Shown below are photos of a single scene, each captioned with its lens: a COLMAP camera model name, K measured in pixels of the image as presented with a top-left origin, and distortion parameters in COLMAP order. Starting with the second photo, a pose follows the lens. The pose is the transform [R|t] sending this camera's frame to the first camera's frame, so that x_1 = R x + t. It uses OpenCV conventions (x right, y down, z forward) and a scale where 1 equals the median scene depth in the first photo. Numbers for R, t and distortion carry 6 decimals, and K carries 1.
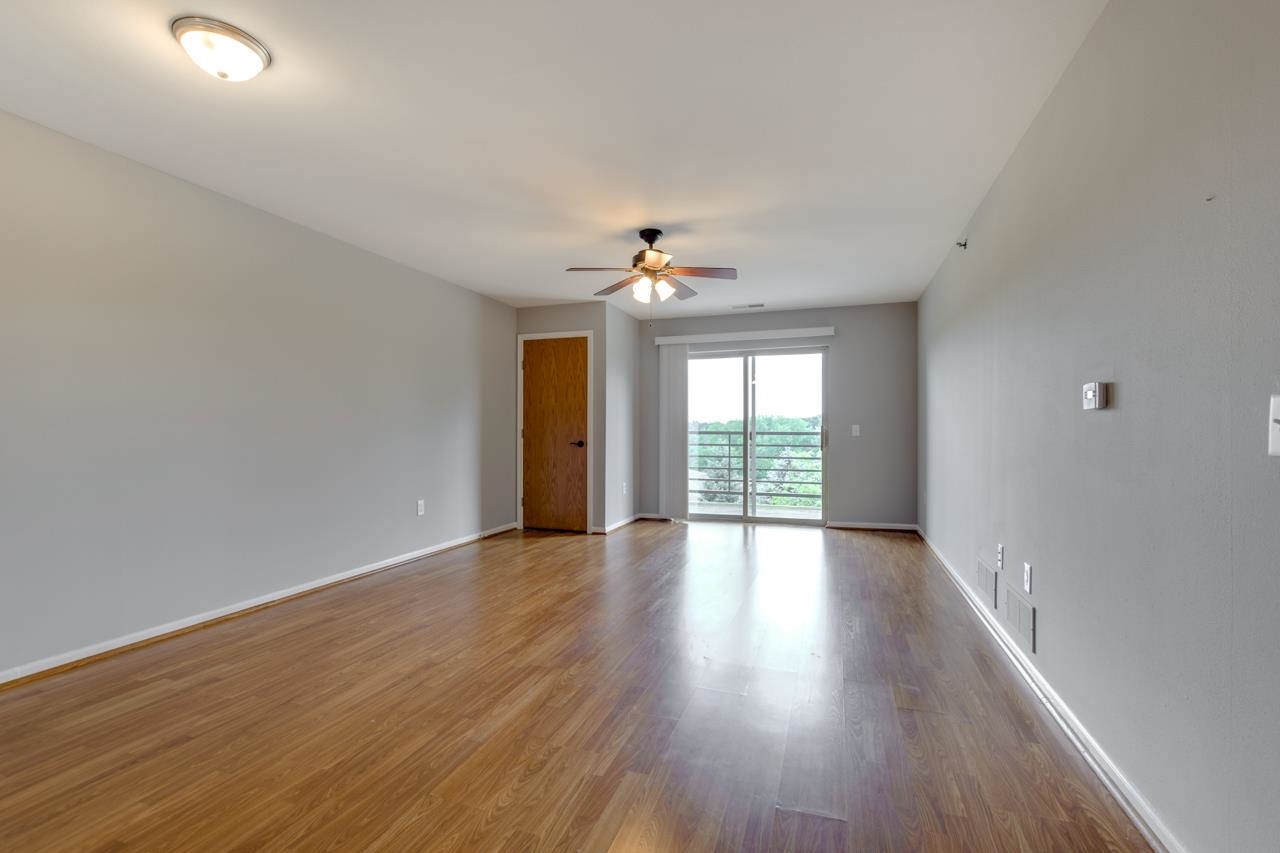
lens RADIAL K [[558.7, 0, 646.4], [0, 558.7, 428.8], [0, 0, 1]] dist [-0.024034, 0.000788]
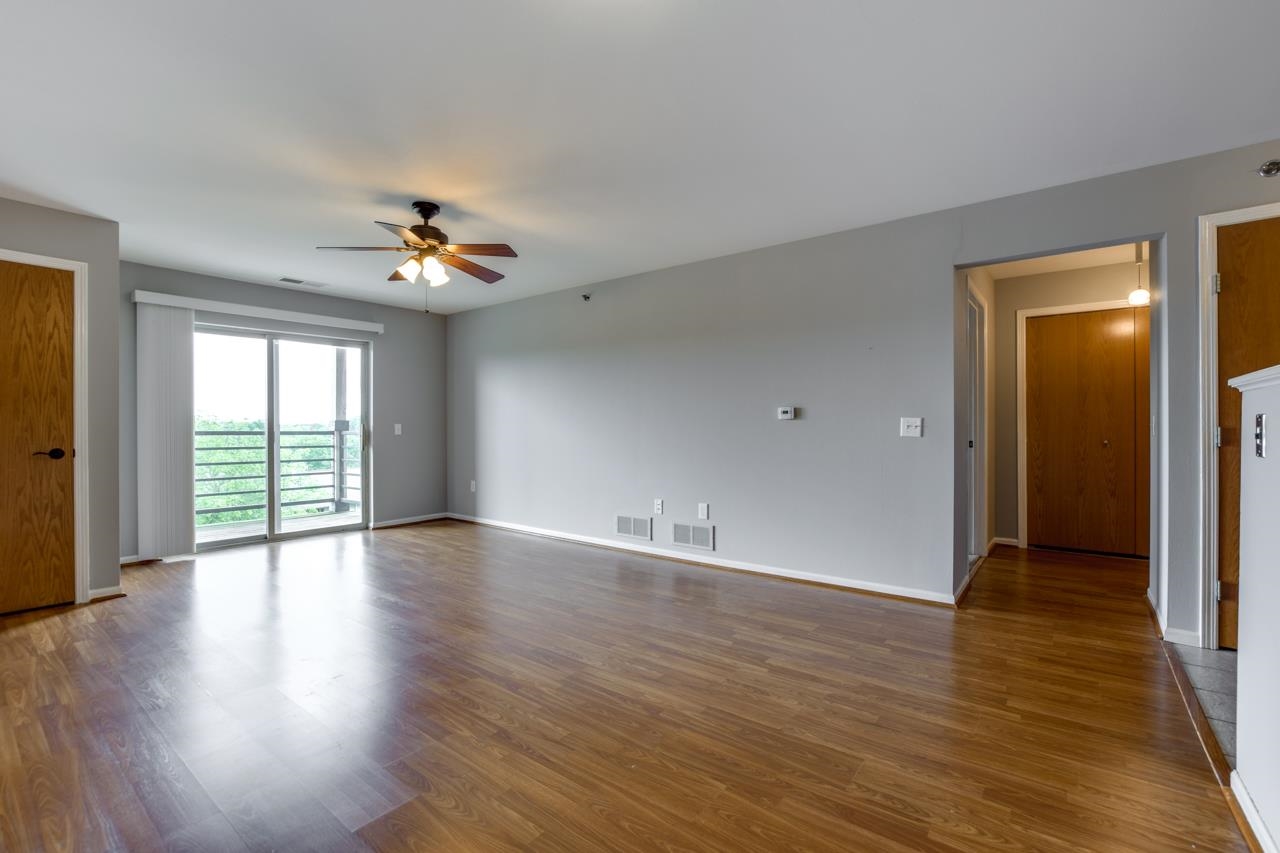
lens RADIAL K [[558.7, 0, 646.4], [0, 558.7, 428.8], [0, 0, 1]] dist [-0.024034, 0.000788]
pose [[0.332303, -0.001843, 0.943171, -0.434319], [-0.000748, 0.999997, 0.002218, -0.000368], [-0.943172, -0.001442, 0.332301, 0.230771]]
